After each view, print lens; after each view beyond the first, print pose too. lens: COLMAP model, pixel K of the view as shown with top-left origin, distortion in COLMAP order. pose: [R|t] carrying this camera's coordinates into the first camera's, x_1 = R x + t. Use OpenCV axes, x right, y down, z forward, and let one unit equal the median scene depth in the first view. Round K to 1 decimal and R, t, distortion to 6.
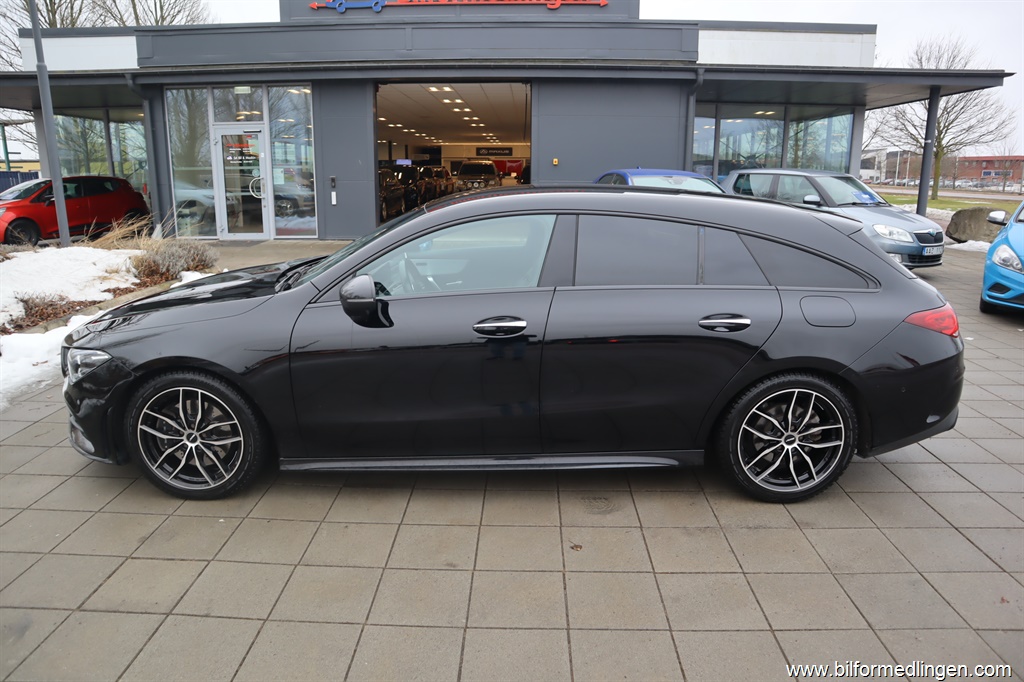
lens RADIAL K [[706.3, 0, 512.0], [0, 706.3, 341.0], [0, 0, 1]] dist [-0.125428, 0.076759]
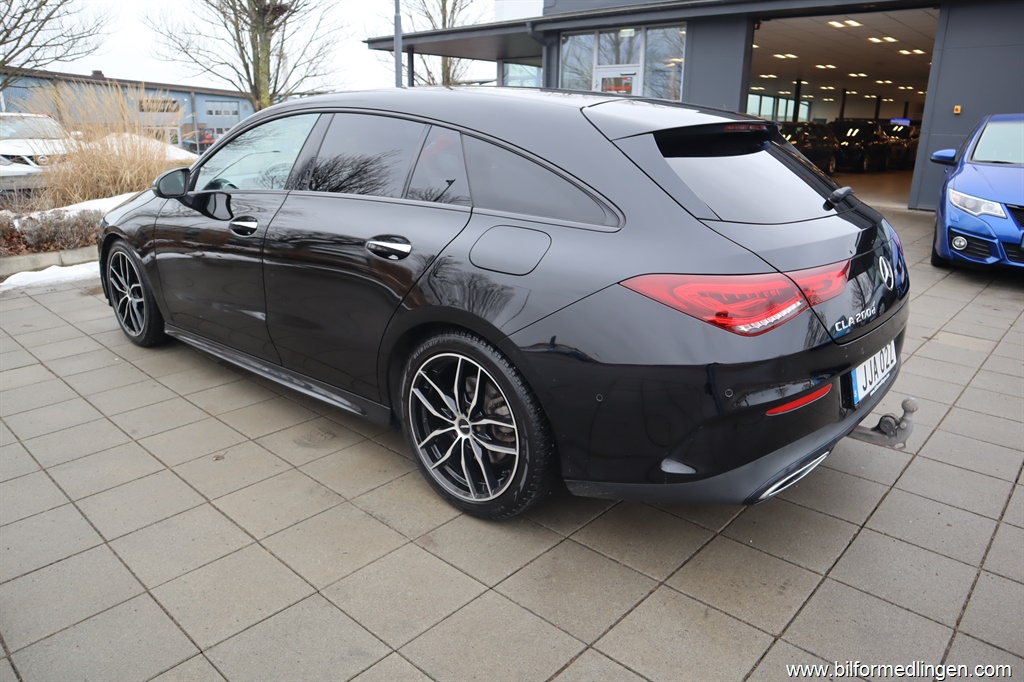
lens RADIAL K [[706.3, 0, 512.0], [0, 706.3, 341.0], [0, 0, 1]] dist [-0.125428, 0.076759]
pose [[0.756056, 0.199547, -0.623346, 0.873241], [-0.164394, 0.979756, 0.114249, -0.034345], [0.633525, 0.016095, 0.773555, 0.469712]]
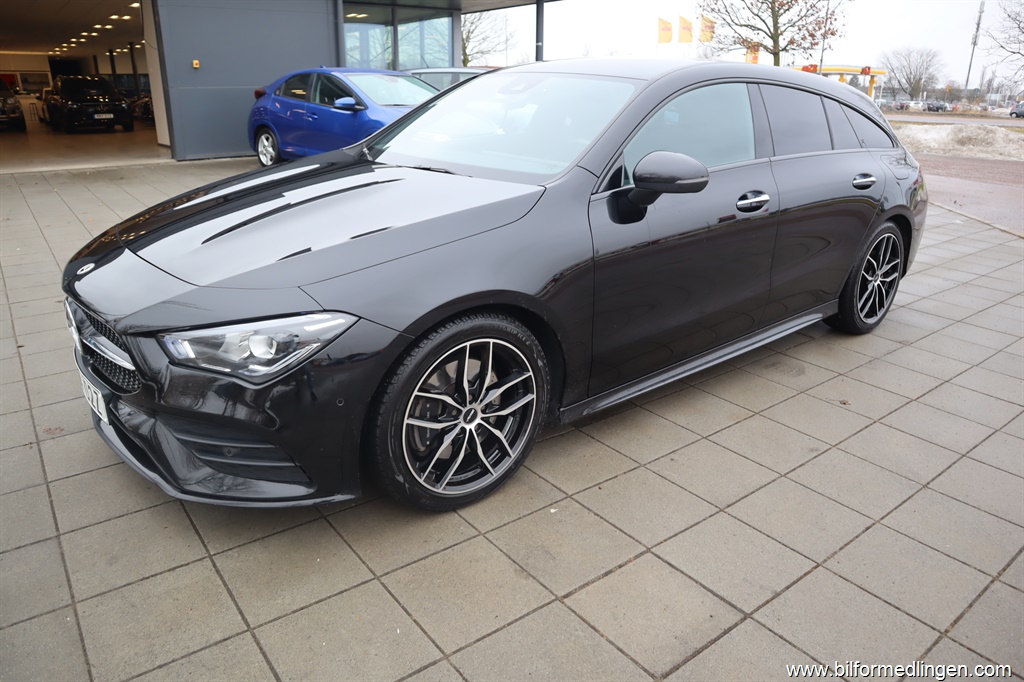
lens RADIAL K [[706.3, 0, 512.0], [0, 706.3, 341.0], [0, 0, 1]] dist [-0.125428, 0.076759]
pose [[0.779296, -0.211500, 0.589886, -0.818461], [0.142533, 0.976474, 0.161808, -0.033944], [-0.610231, -0.042018, 0.791108, 0.440148]]
